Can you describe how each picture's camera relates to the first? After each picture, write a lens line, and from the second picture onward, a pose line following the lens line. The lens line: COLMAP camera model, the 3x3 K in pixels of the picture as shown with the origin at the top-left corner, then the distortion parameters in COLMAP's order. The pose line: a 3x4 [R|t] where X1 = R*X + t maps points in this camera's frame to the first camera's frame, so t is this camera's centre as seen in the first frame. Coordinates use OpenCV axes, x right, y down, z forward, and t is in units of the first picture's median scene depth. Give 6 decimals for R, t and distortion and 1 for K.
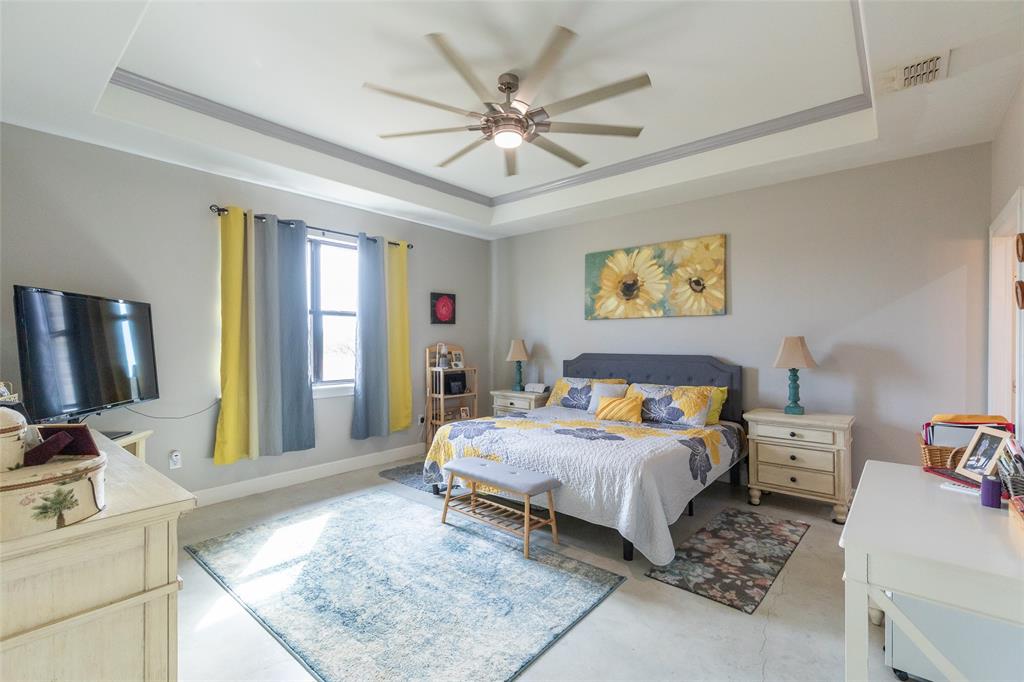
lens RADIAL K [[458.8, 0, 512.0], [0, 458.8, 341.0], [0, 0, 1]] dist [0.018872, -0.000028]
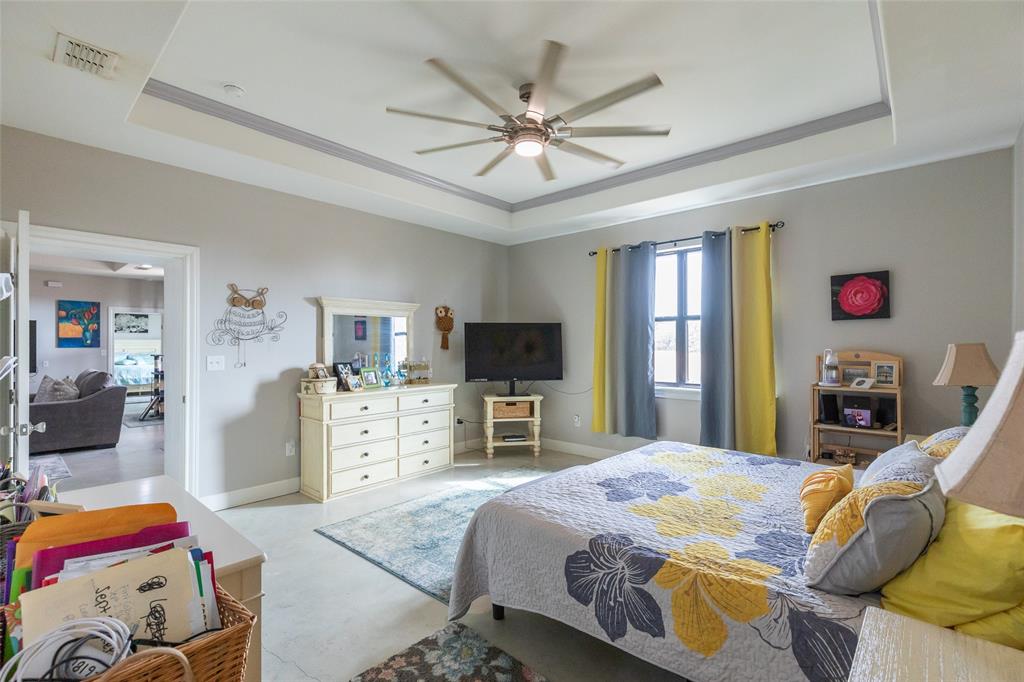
lens RADIAL K [[455.2, 0, 512.0], [0, 455.2, 341.0], [0, 0, 1]] dist [0.001360, 0.000090]
pose [[-0.022675, -0.006532, -0.999722, 0.699456], [0.000498, 0.999978, -0.006545, -0.002885], [0.999743, -0.000647, -0.022671, 0.694584]]
